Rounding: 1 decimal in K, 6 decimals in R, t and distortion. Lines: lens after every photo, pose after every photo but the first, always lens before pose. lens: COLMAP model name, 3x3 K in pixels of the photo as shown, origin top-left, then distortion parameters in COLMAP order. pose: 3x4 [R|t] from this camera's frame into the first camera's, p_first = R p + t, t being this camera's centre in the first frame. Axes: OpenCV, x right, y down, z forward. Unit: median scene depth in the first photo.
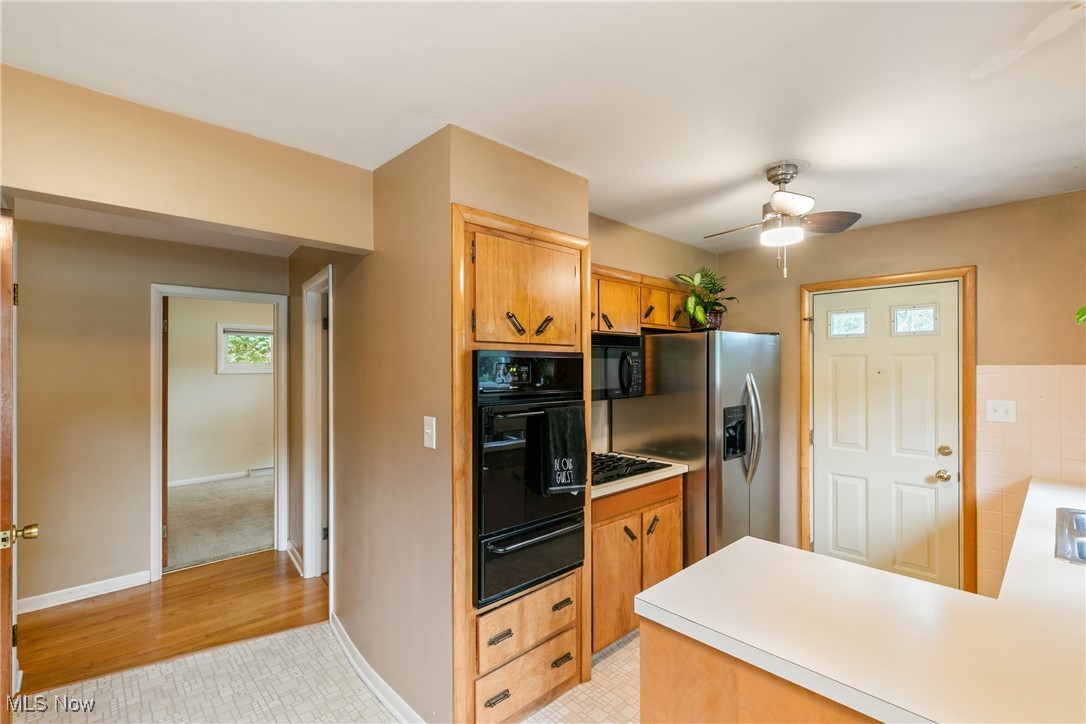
lens RADIAL K [[494.1, 0, 534.4], [0, 494.1, 363.9], [0, 0, 1]] dist [0.003802, 0.000822]
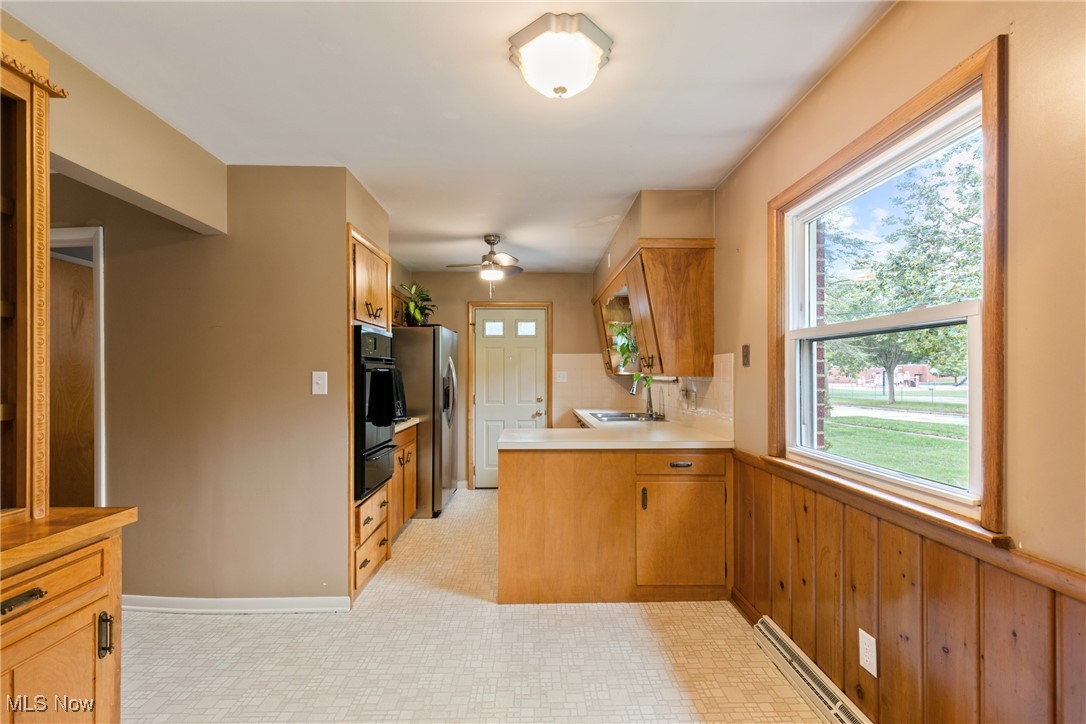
lens RADIAL K [[494.1, 0, 547.3], [0, 494.1, 370.0], [0, 0, 1]] dist [0.003802, 0.000822]
pose [[0.664376, 0.004192, 0.747387, -0.544350], [-0.003048, 0.999991, -0.002899, 0.069586], [-0.747392, -0.000352, 0.664383, -0.256233]]
